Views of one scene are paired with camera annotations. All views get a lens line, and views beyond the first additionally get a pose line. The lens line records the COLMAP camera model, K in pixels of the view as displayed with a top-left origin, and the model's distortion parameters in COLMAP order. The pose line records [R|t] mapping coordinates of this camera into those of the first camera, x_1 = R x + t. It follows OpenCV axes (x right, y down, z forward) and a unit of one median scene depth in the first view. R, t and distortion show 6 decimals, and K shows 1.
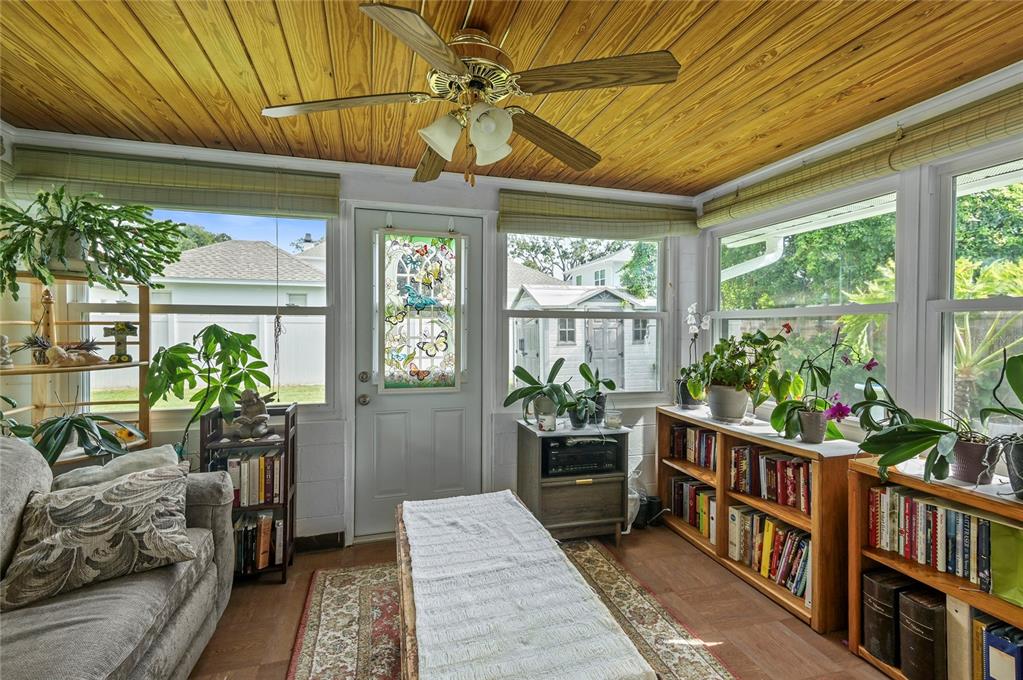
lens RADIAL K [[466.2, 0, 511.4], [0, 466.2, 336.5], [0, 0, 1]] dist [0.018674, -0.000263]
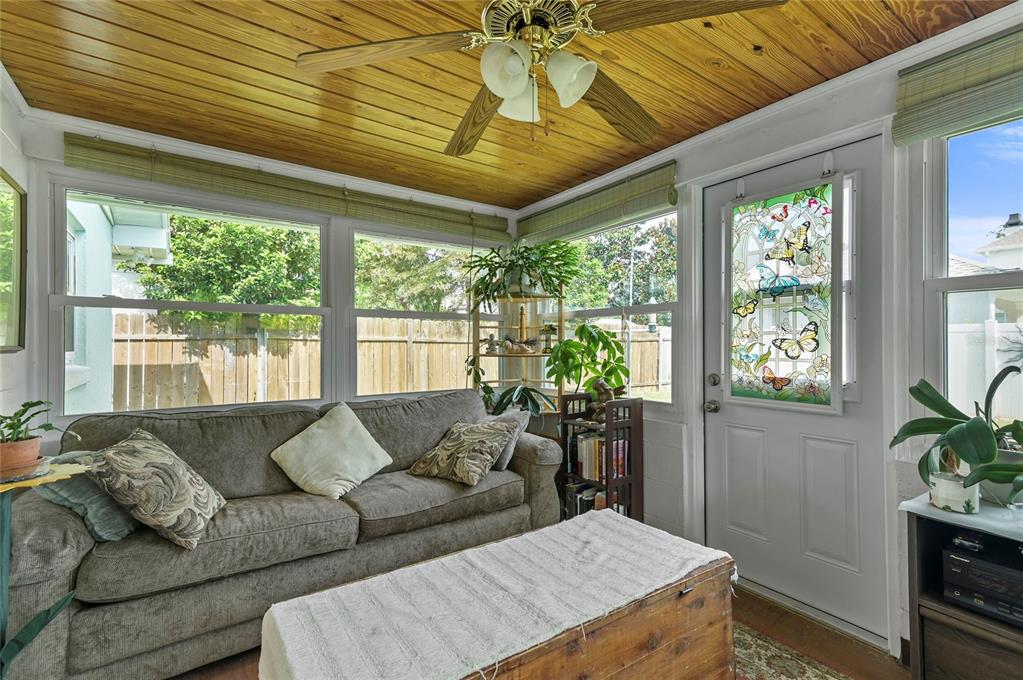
lens RADIAL K [[466.2, 0, 507.7], [0, 466.2, 343.0], [0, 0, 1]] dist [0.018674, -0.000263]
pose [[0.318784, -0.005983, -0.947809, 0.380054], [-0.014415, 0.999834, -0.011160, 0.033911], [0.947718, 0.017220, 0.318645, 0.361438]]
